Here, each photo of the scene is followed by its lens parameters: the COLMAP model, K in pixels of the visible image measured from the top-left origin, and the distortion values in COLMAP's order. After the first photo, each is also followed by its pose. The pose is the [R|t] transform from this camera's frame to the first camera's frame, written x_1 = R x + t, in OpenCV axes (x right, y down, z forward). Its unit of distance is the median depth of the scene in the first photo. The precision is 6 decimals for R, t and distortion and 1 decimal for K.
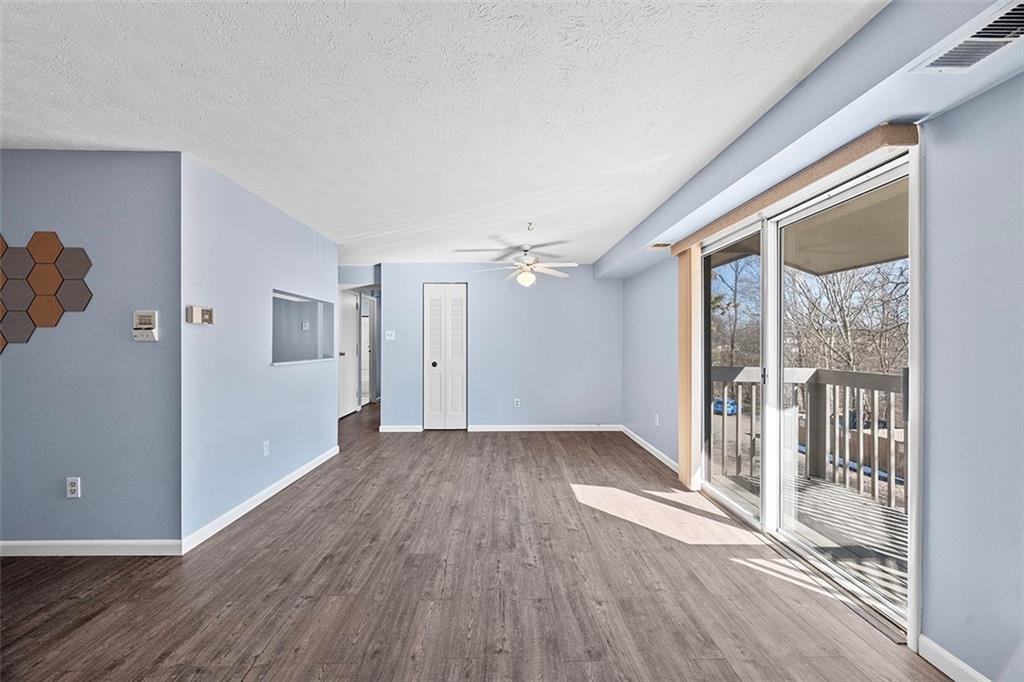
lens RADIAL K [[404.8, 0, 512.0], [0, 404.8, 341.0], [0, 0, 1]] dist [-0.001025, 0.000163]
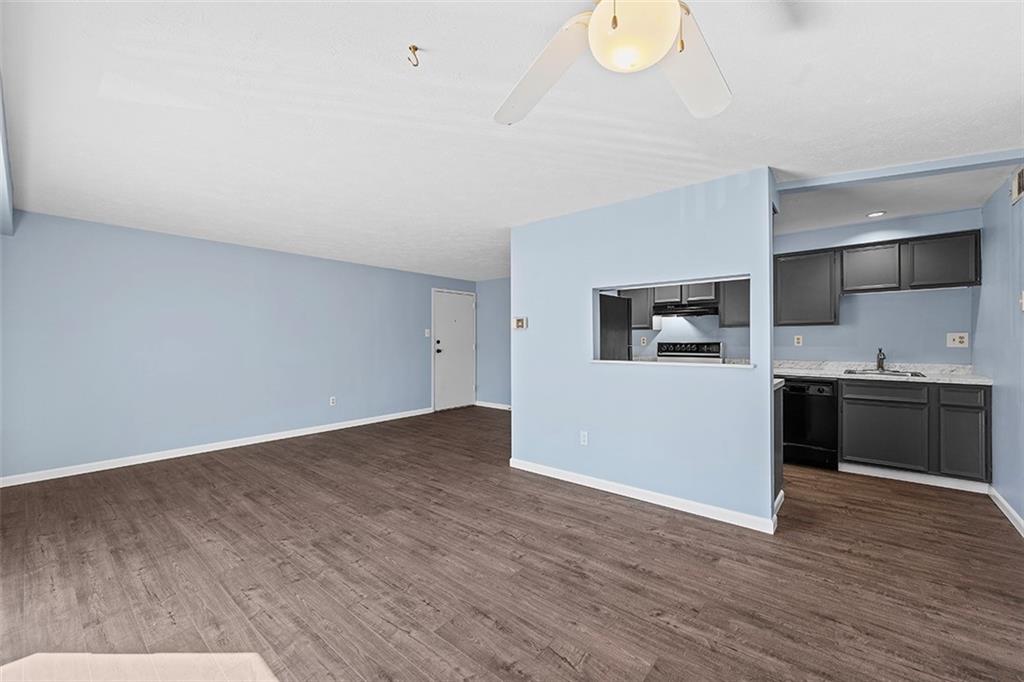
lens RADIAL K [[404.8, 0, 512.0], [0, 404.8, 341.0], [0, 0, 1]] dist [-0.001025, 0.000163]
pose [[-0.657283, -0.001446, -0.753643, 0.342298], [0.004442, 0.999973, -0.005792, 0.011407], [0.753631, -0.007155, -0.657259, 1.594103]]
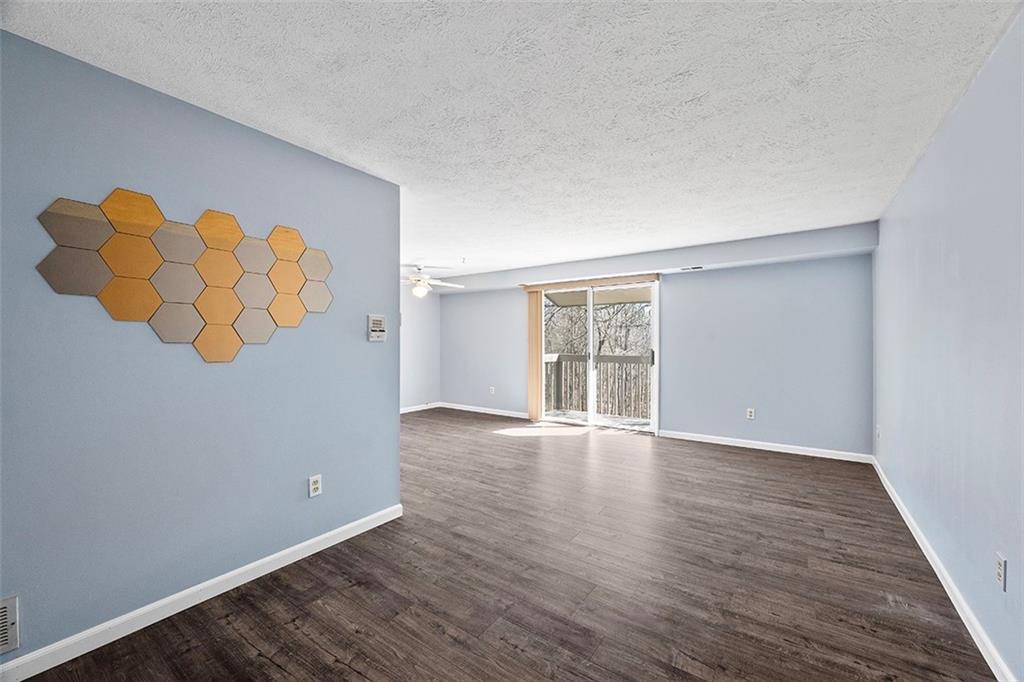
lens RADIAL K [[408.4, 0, 516.6], [0, 408.4, 339.0], [0, 0, 1]] dist [0.000970, 0.000125]
pose [[0.588358, 0.002571, 0.808597, -1.213922], [-0.004054, 0.999992, -0.000230, -0.005692], [-0.808590, -0.003142, 0.588363, -0.008090]]
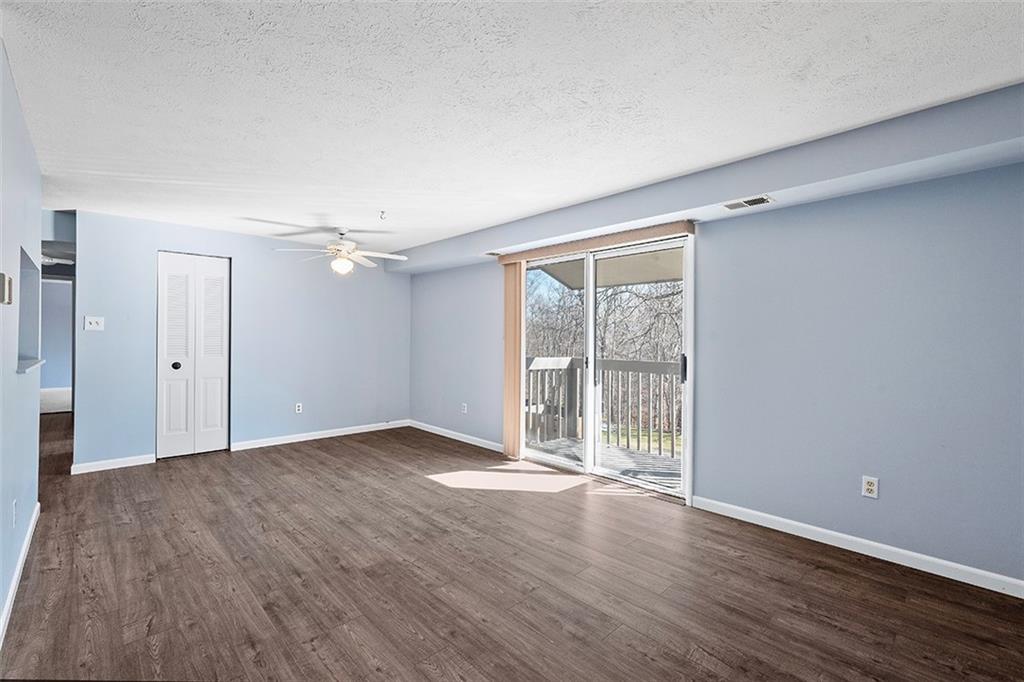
lens RADIAL K [[449.1, 0, 512.7], [0, 449.1, 335.4], [0, 0, 1]] dist [-0.002825, -0.000309]
pose [[0.735935, 0.009155, 0.676990, -0.525159], [-0.011299, 0.999935, -0.001239, -0.003617], [-0.676957, -0.006737, 0.735991, 0.019746]]
